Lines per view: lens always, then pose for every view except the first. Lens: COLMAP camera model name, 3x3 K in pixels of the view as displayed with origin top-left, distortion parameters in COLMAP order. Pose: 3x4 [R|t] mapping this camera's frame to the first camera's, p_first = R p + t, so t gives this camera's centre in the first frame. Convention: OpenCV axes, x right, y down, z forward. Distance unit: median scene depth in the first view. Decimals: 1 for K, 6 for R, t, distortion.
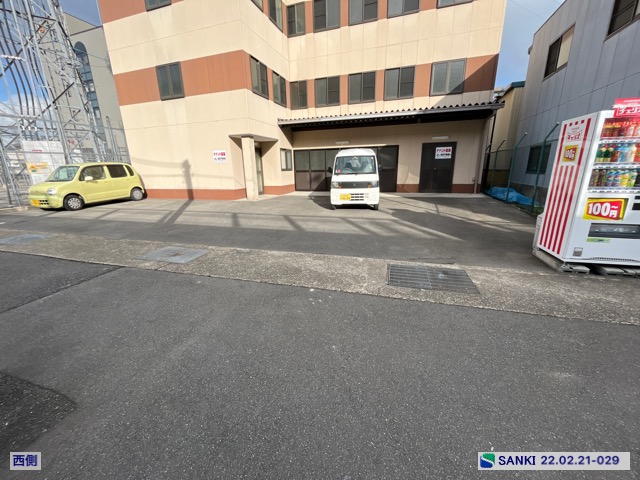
lens RADIAL K [[258.4, 0, 320.0], [0, 258.4, 240.0], [0, 0, 1]] dist [-0.001313, -0.000474]
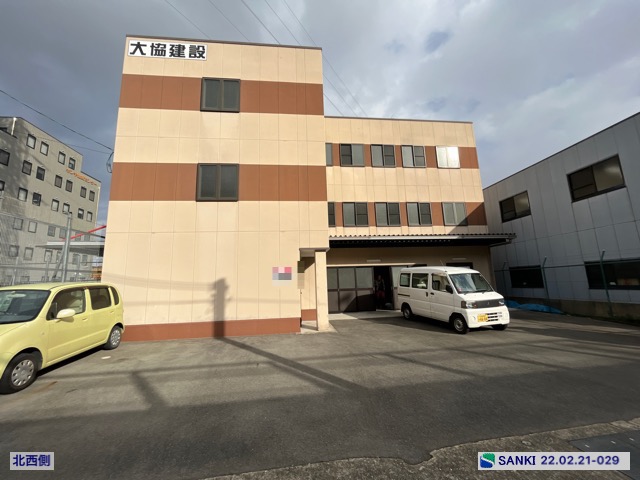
lens RADIAL K [[258.4, 0, 320.0], [0, 258.4, 240.0], [0, 0, 1]] dist [-0.001313, -0.000474]
pose [[0.907061, 0.058977, 0.416847, -0.584104], [0.127464, 0.905195, -0.405431, -0.089120], [-0.401239, 0.420884, 0.813550, 0.289882]]
